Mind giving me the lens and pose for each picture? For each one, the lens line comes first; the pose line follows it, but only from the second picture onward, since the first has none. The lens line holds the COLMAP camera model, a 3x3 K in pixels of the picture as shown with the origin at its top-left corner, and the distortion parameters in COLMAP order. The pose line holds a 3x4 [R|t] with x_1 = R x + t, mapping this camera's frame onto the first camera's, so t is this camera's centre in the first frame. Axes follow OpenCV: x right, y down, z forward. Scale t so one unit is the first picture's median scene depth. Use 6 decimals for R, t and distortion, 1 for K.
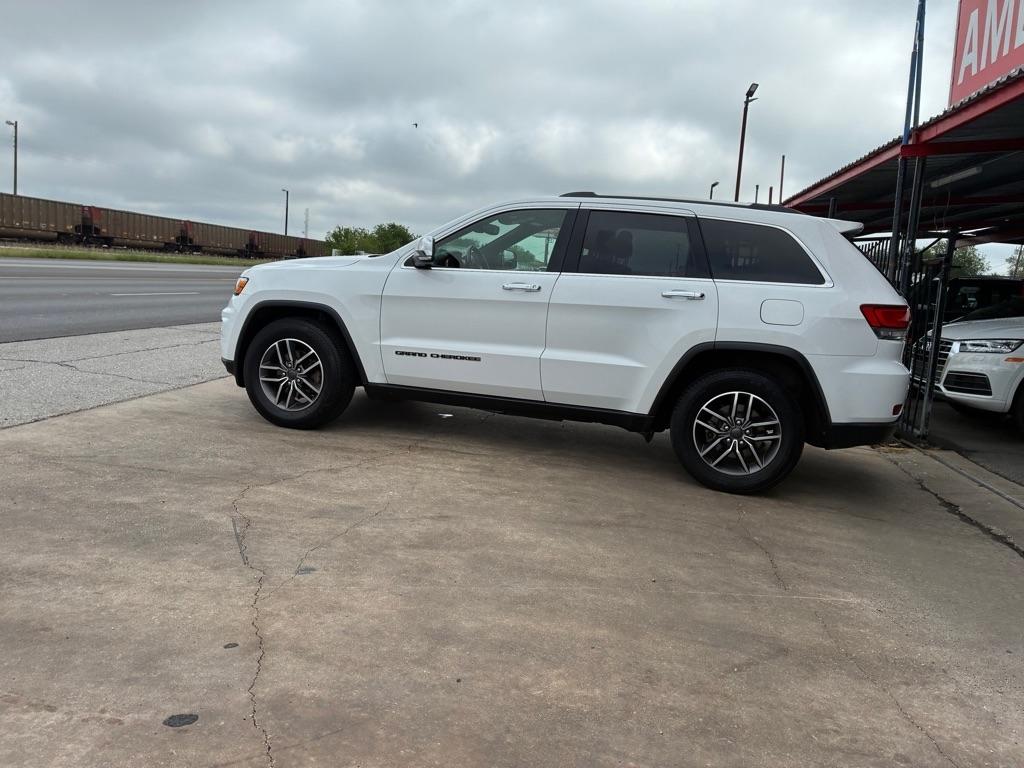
lens RADIAL K [[772.6, 0, 503.5], [0, 772.6, 370.5], [0, 0, 1]] dist [0.049851, -0.060232]
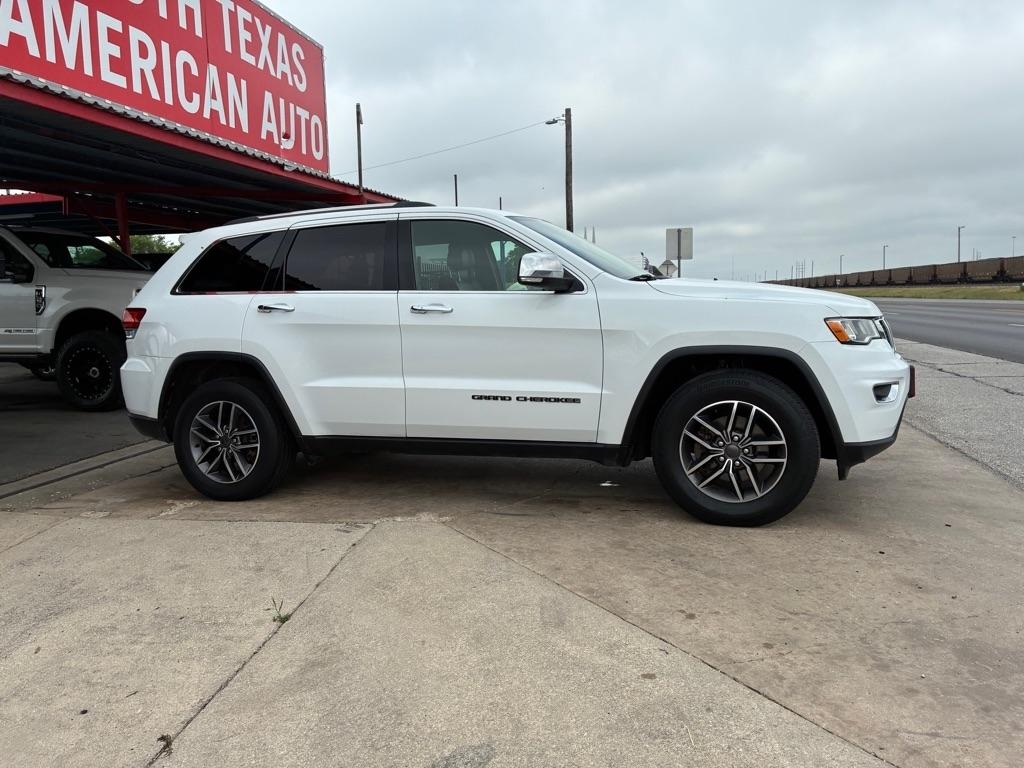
lens RADIAL K [[772.6, 0, 502.9], [0, 772.6, 369.5], [0, 0, 1]] dist [0.049851, -0.060232]
pose [[-0.997630, -0.049566, 0.047724, -0.002197], [-0.038255, 0.976073, 0.214054, -0.280545], [-0.057192, 0.211721, -0.975655, 2.293678]]
